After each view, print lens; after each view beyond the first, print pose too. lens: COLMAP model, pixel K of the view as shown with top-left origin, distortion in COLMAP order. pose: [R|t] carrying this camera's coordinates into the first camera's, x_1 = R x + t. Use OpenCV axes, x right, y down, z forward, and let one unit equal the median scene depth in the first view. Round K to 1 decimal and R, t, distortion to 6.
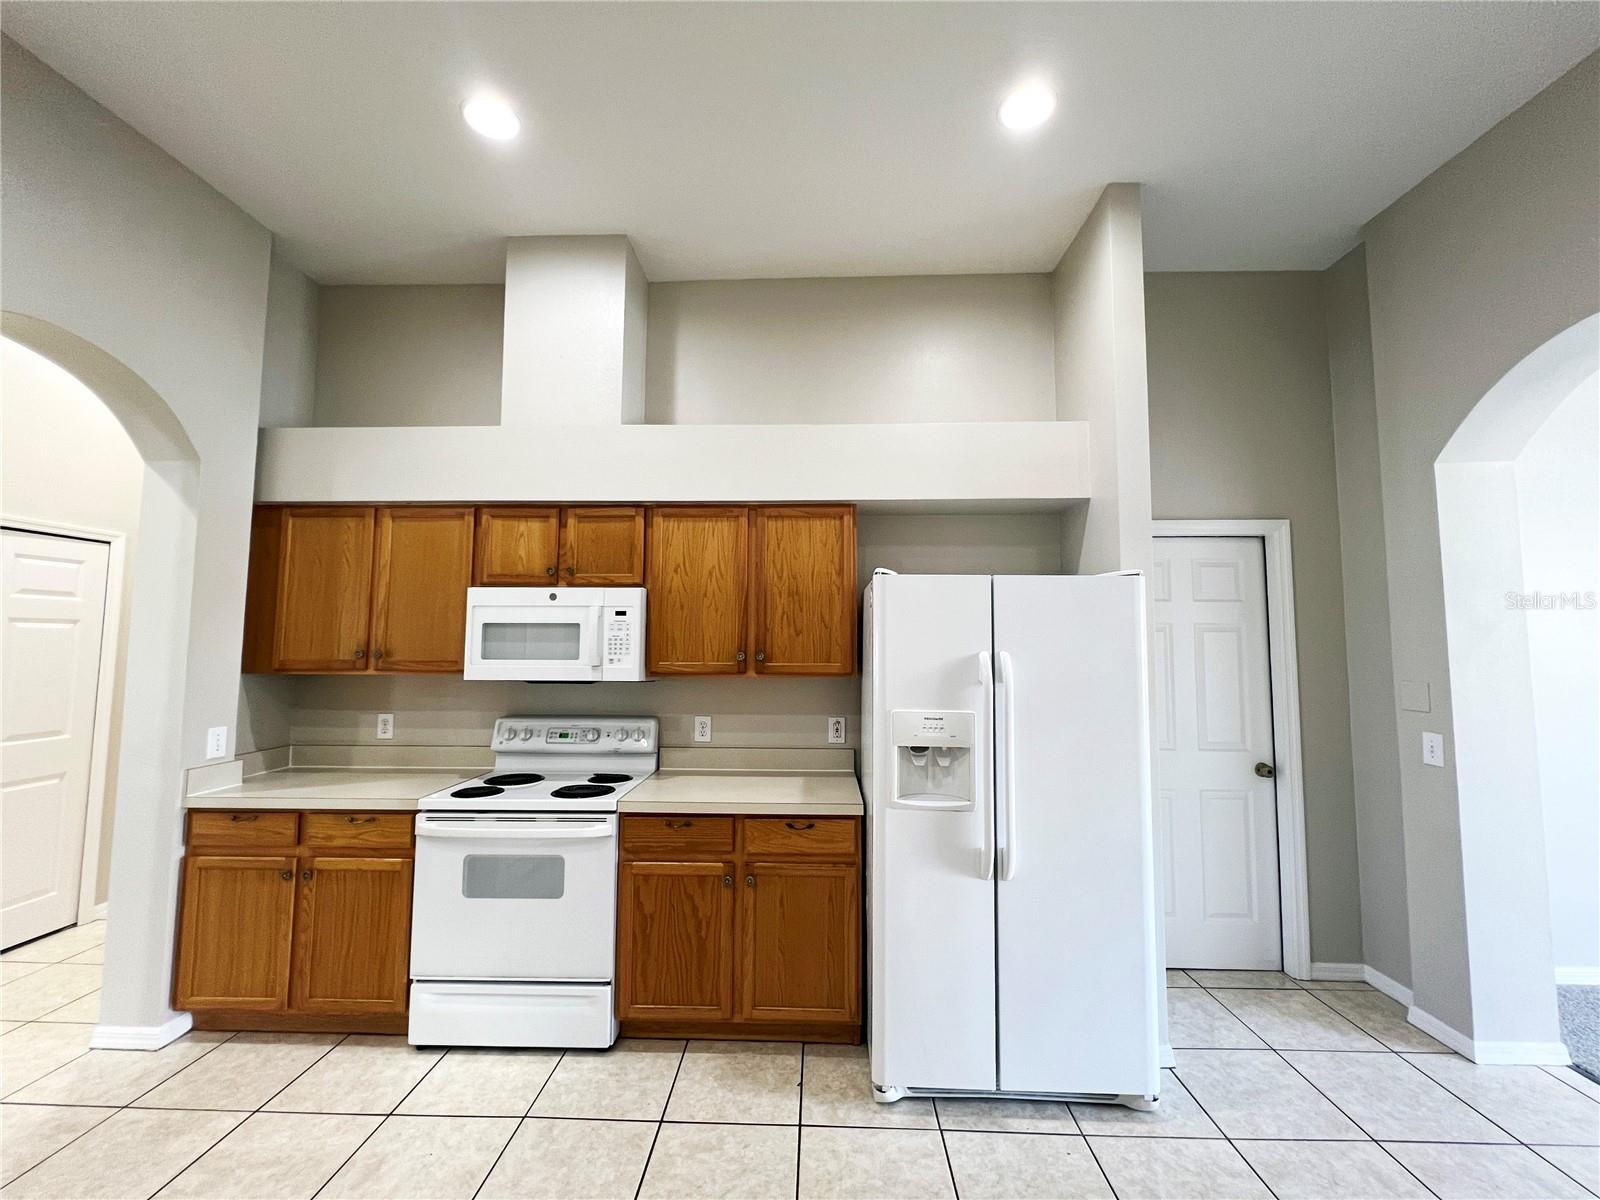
lens RADIAL K [[640.6, 0, 800.3], [0, 640.6, 596.5], [0, 0, 1]] dist [-0.000496, 0.000205]
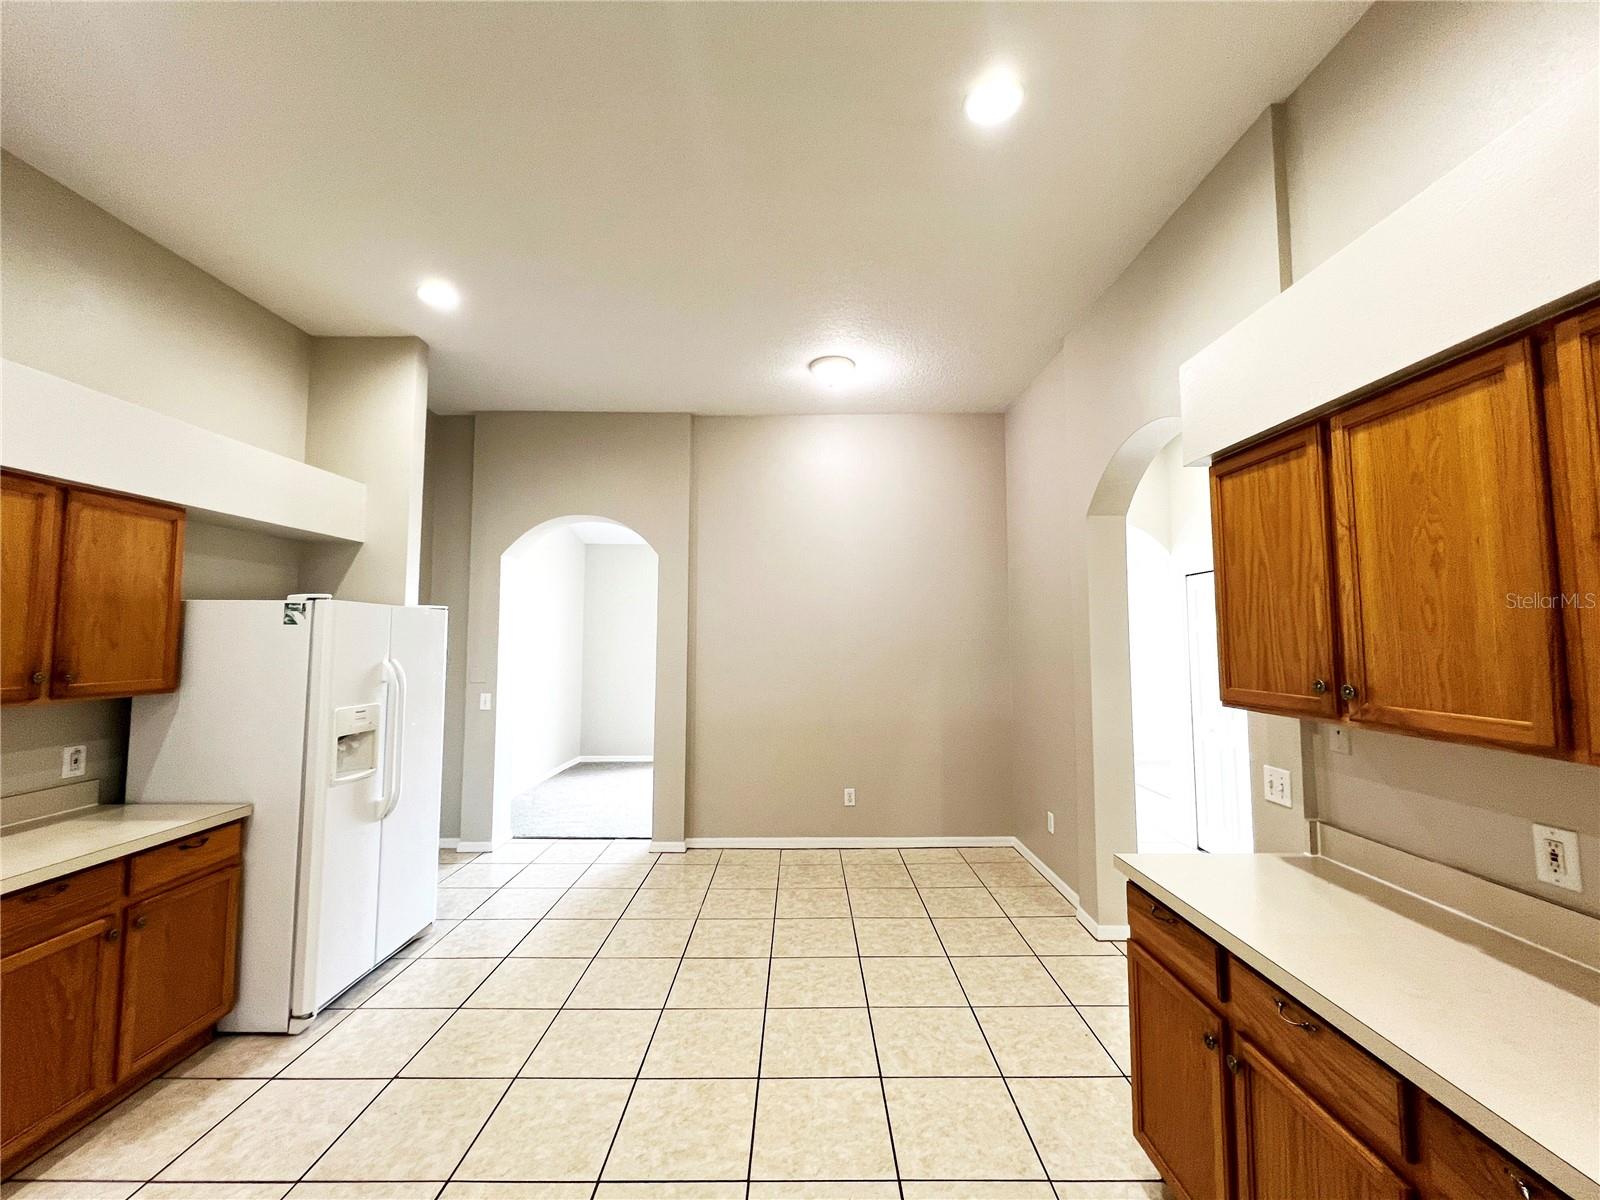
lens RADIAL K [[642.4, 0, 800.0], [0, 642.4, 600.0], [0, 0, 1]] dist [-0.001034, 0.000810]
pose [[-0.029580, 0.056278, 0.997977, -0.994959], [-0.075095, 0.995467, -0.058362, -0.025971], [-0.996738, -0.076670, -0.025220, 0.123200]]
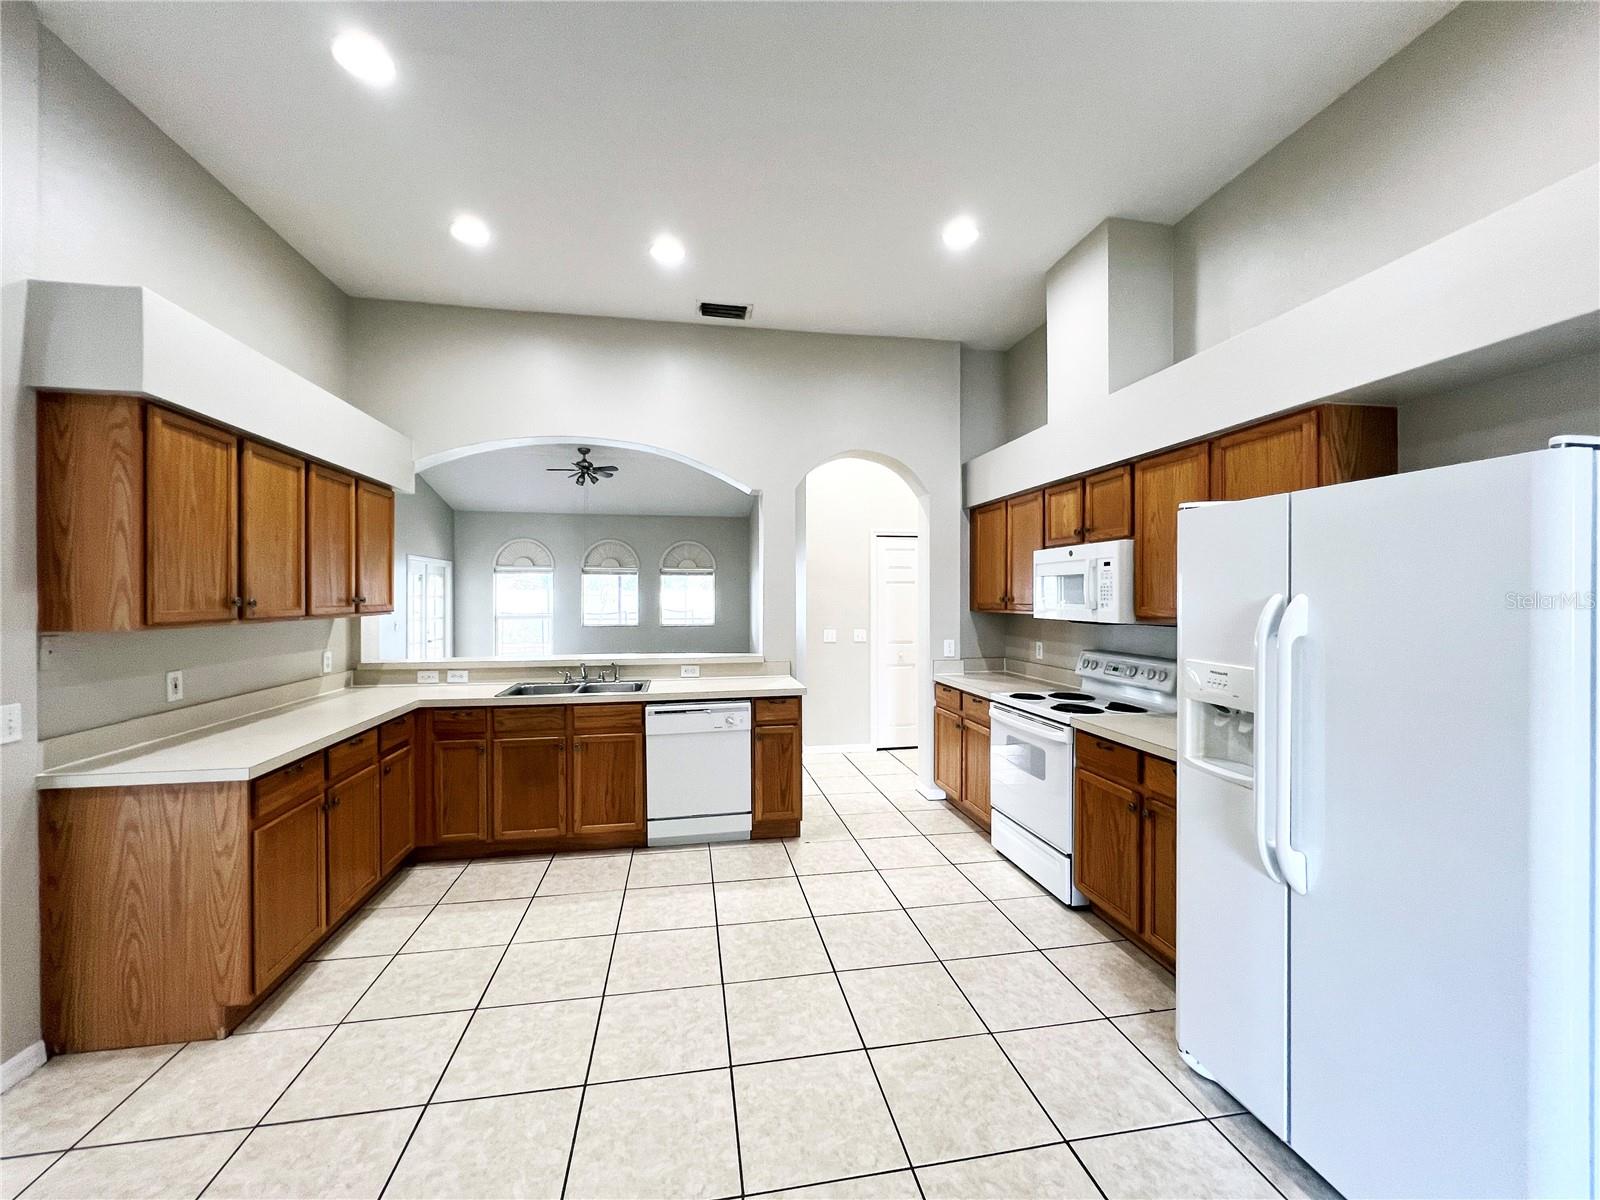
lens RADIAL K [[640.6, 0, 800.3], [0, 640.6, 596.5], [0, 0, 1]] dist [-0.000496, 0.000205]
pose [[0.208517, -0.003341, -0.978013, 0.793768], [0.076452, 0.996990, 0.012894, 0.030236], [0.975026, -0.077460, 0.208145, 0.245251]]
